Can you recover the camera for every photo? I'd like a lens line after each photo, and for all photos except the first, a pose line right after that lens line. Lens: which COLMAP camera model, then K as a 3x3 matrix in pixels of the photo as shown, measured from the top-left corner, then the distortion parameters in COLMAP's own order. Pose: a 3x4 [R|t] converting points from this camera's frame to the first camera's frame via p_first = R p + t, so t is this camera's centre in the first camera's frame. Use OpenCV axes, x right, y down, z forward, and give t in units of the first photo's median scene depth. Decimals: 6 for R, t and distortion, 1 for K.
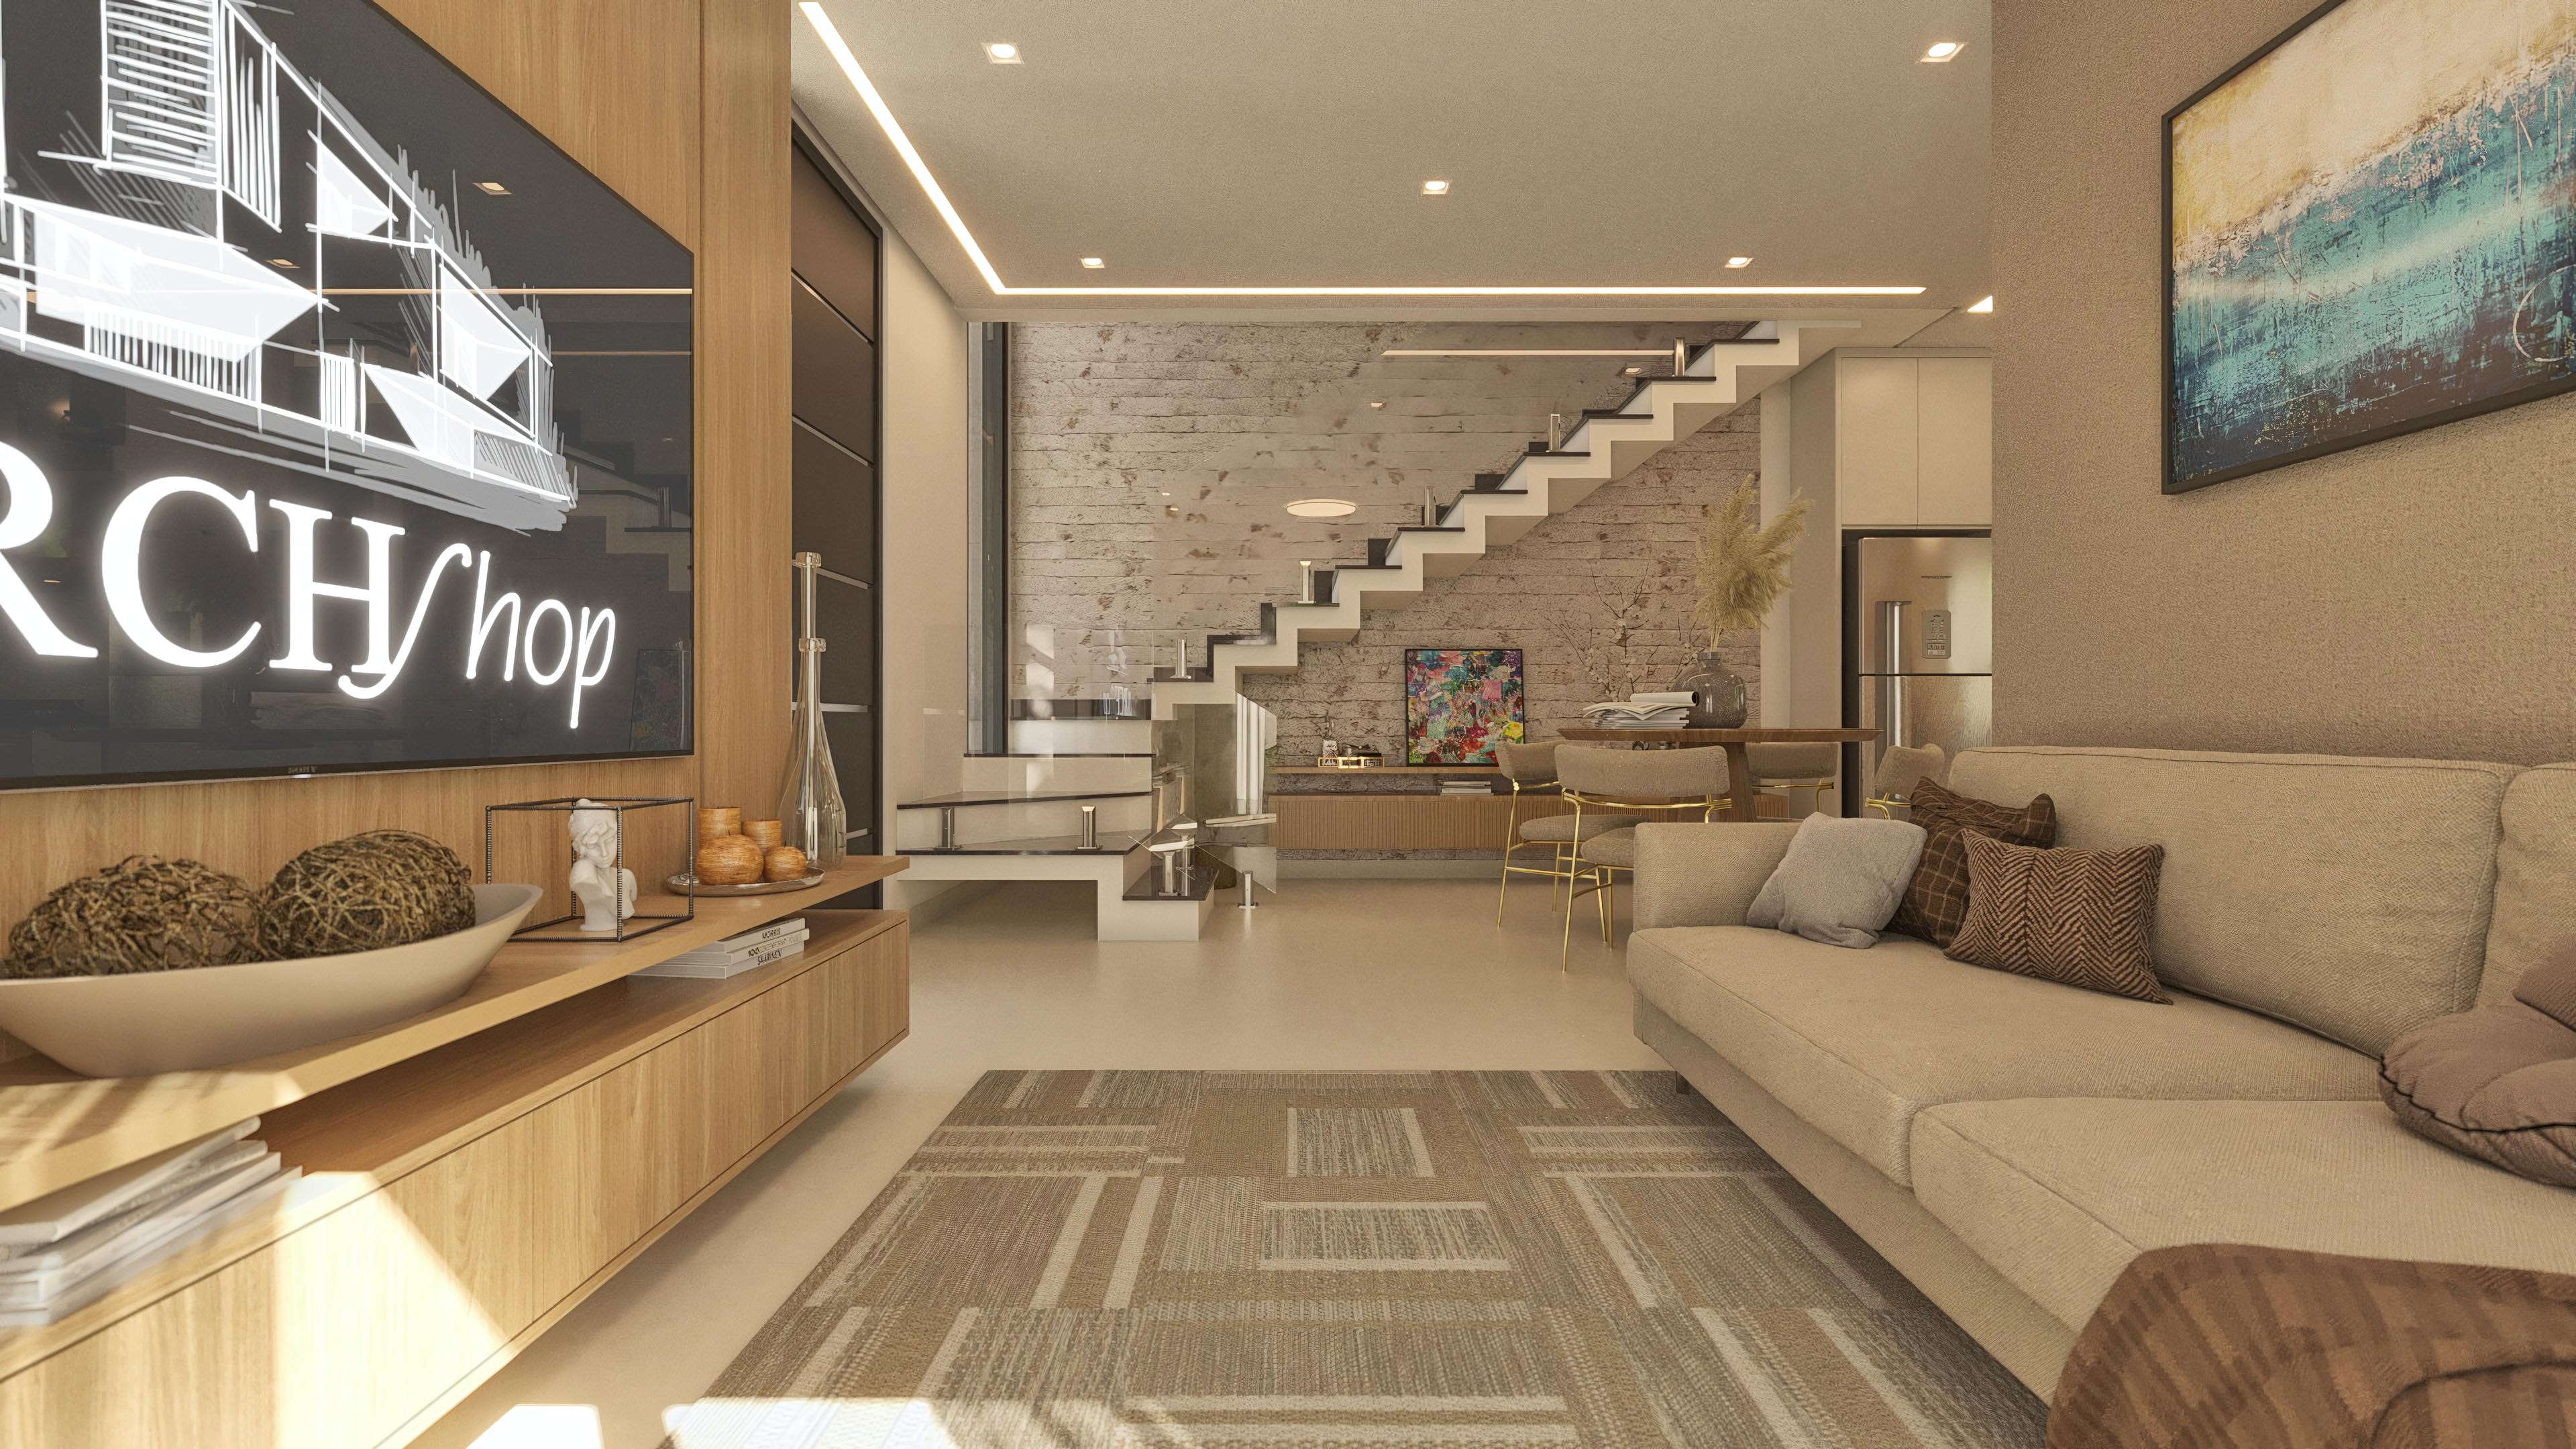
lens RADIAL K [[1110.8, 0, 1288.0], [0, 1110.8, 724.5], [0, 0, 1]] dist [0.001781, -0.000117]
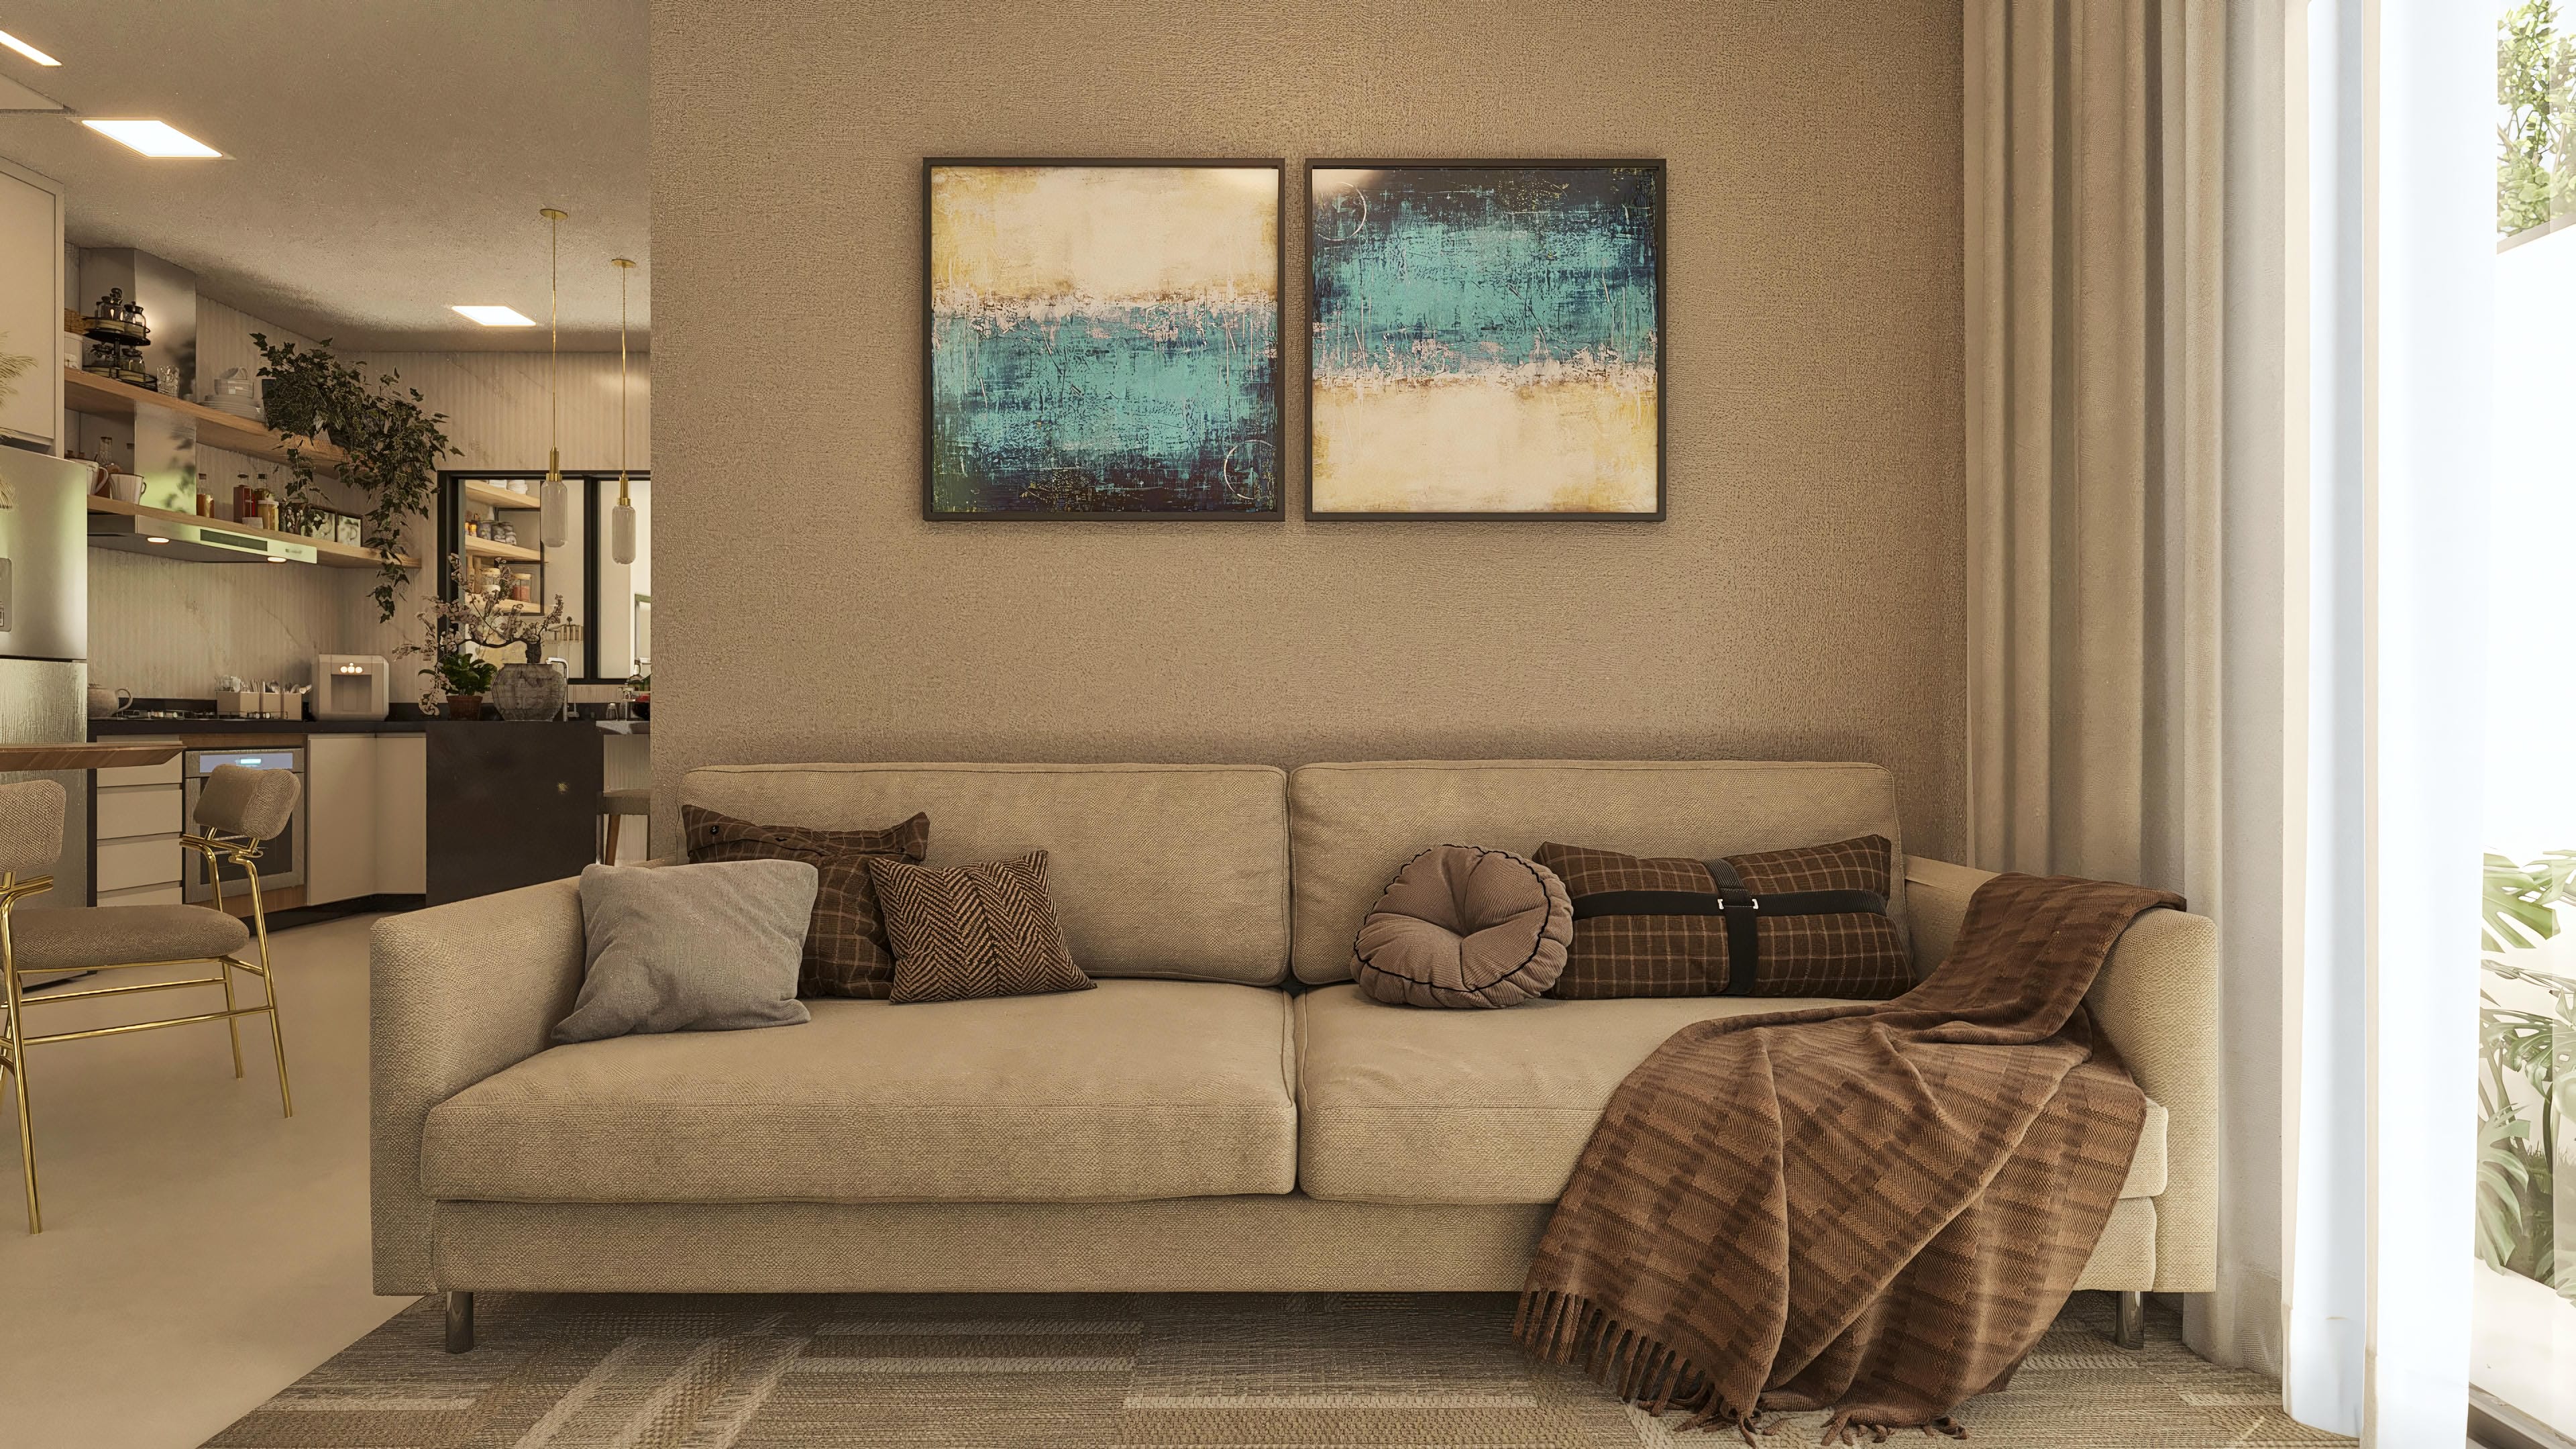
lens RADIAL K [[1279.7, 0, 1288.0], [0, 1279.7, 724.5], [0, 0, 1]] dist [-0.001132, 0.000036]
pose [[-0.007662, -0.001582, 0.999969, -0.471074], [-0.000267, 0.999999, 0.001580, -0.017315], [-0.999971, -0.000255, -0.007663, 0.744749]]
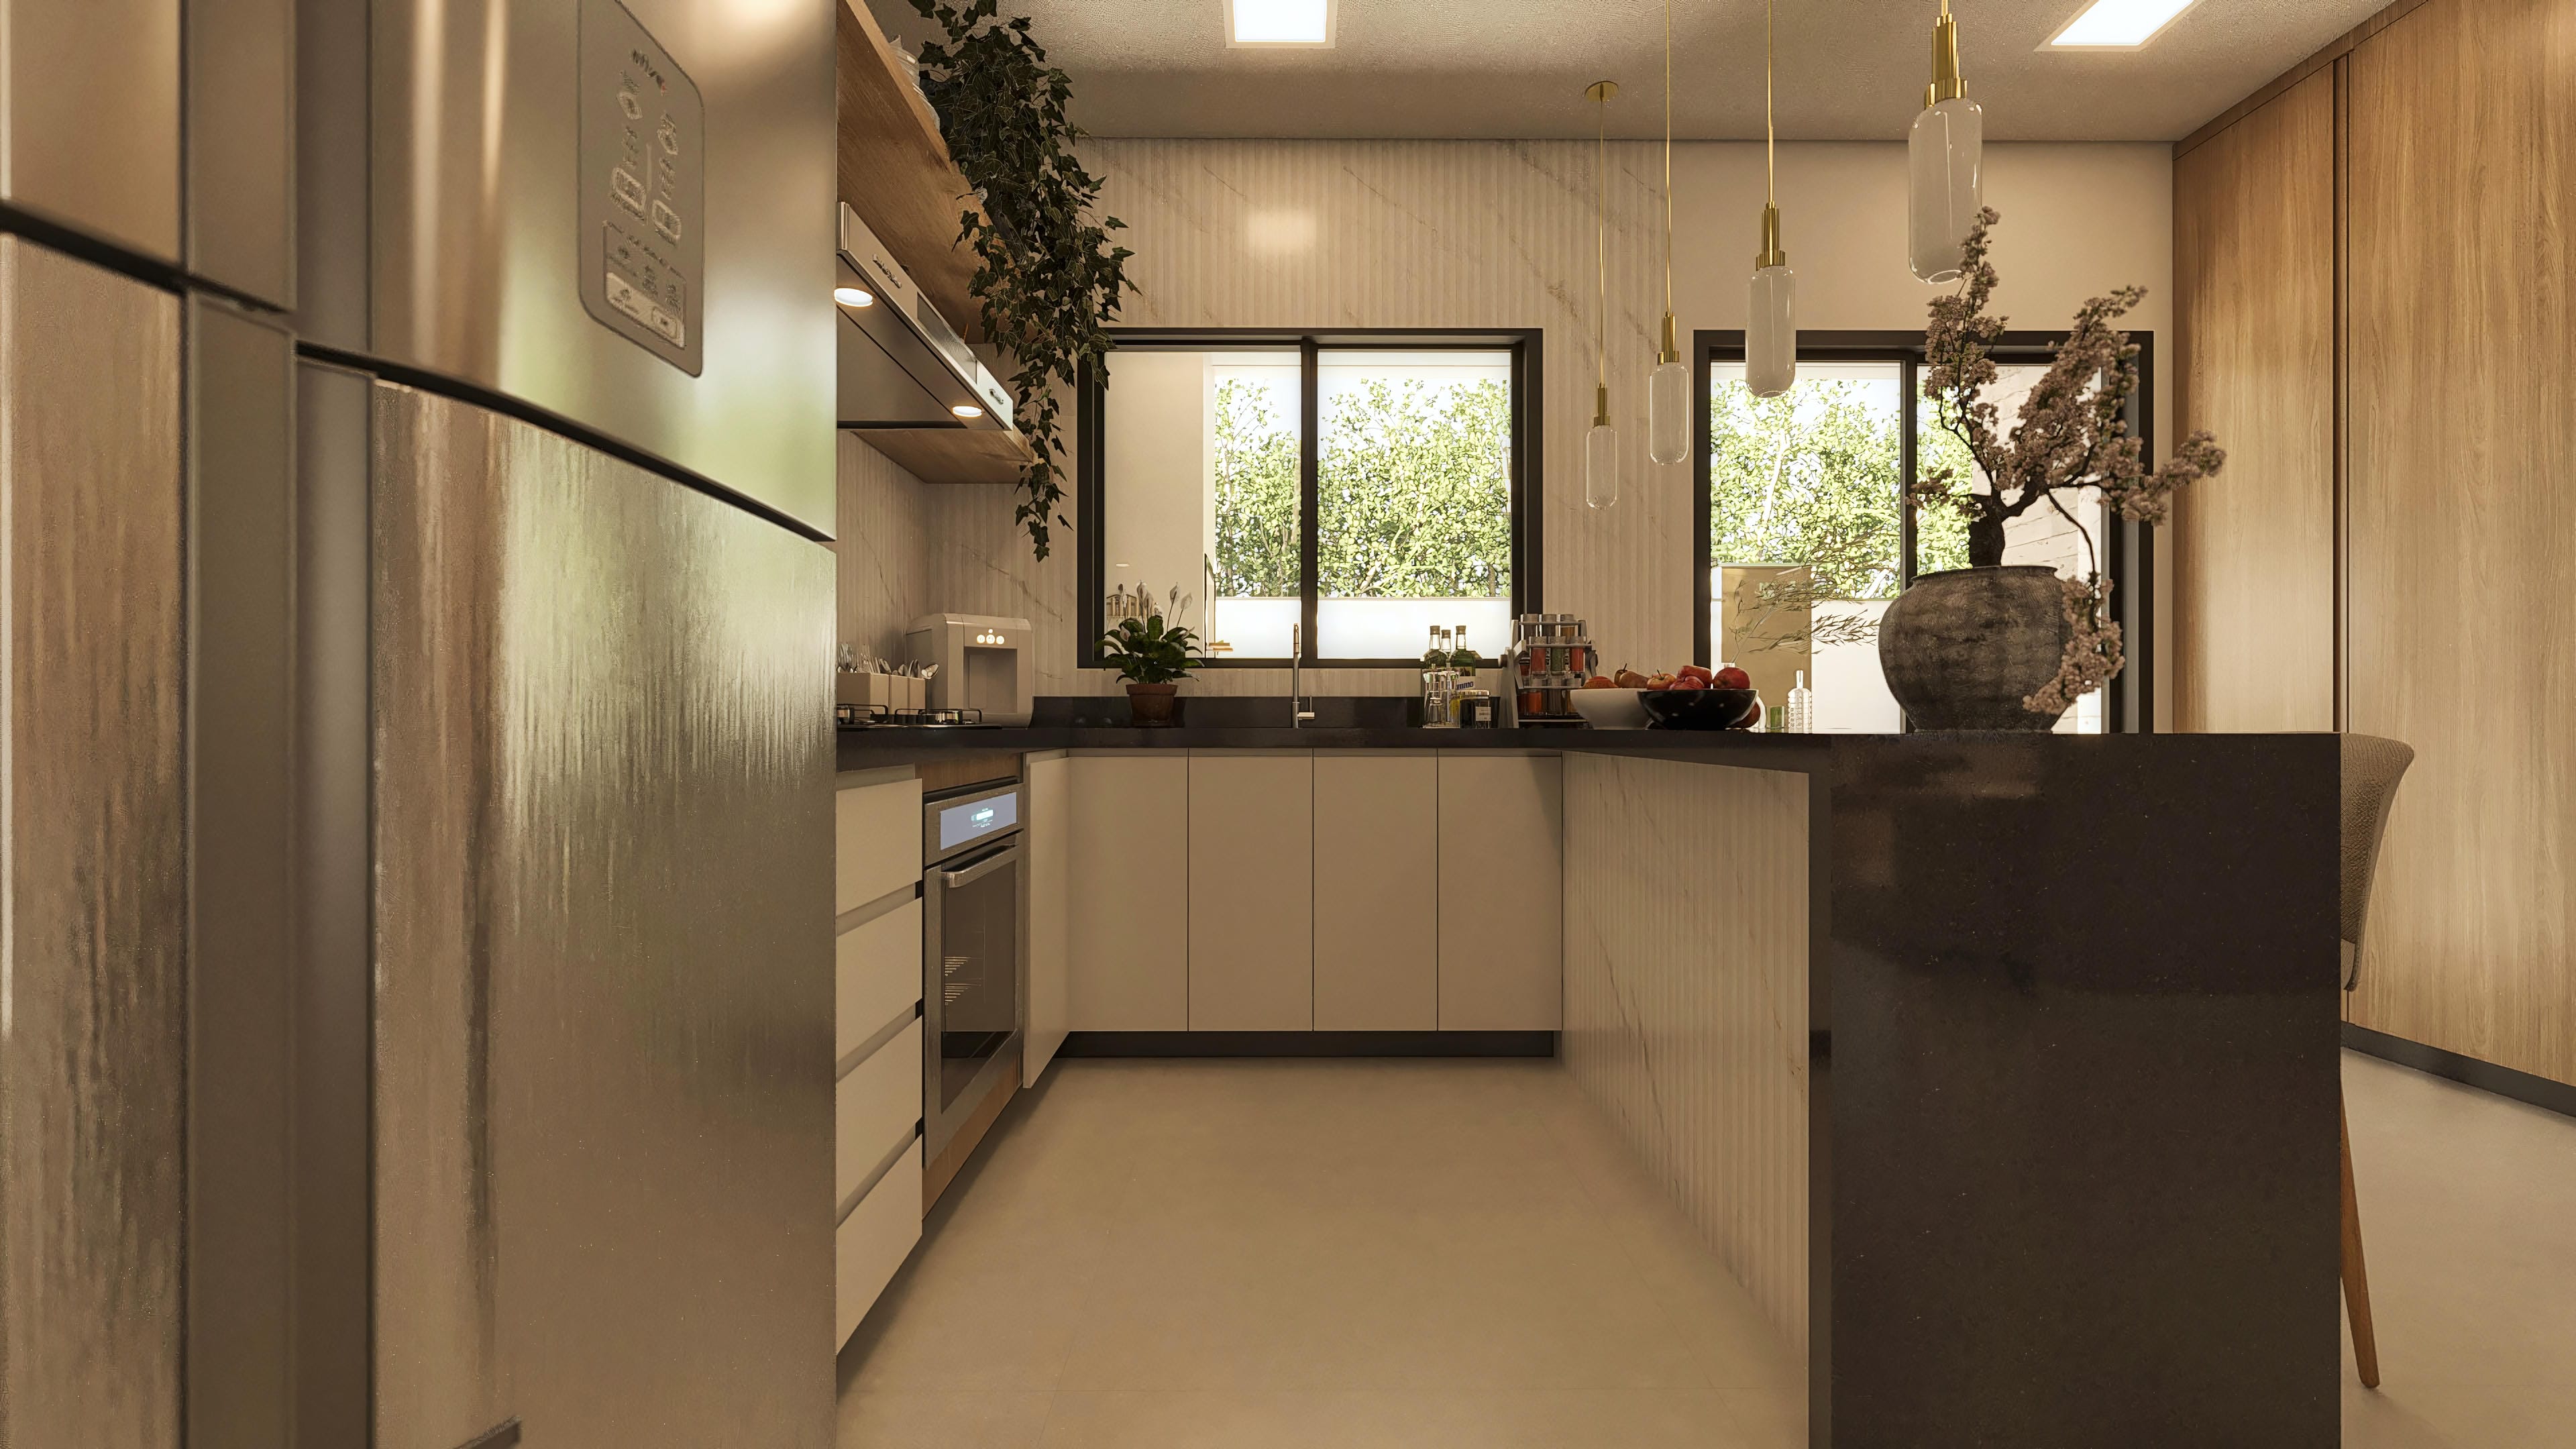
lens RADIAL K [[992.4, 0, 1288.0], [0, 992.4, 724.5], [0, 0, 1]] dist [-0.001394, -0.000133]
pose [[-0.010247, -0.001654, 0.999946, 1.311640], [0.000505, 0.999998, 0.001659, -0.025656], [-0.999947, 0.000522, -0.010246, 2.678431]]
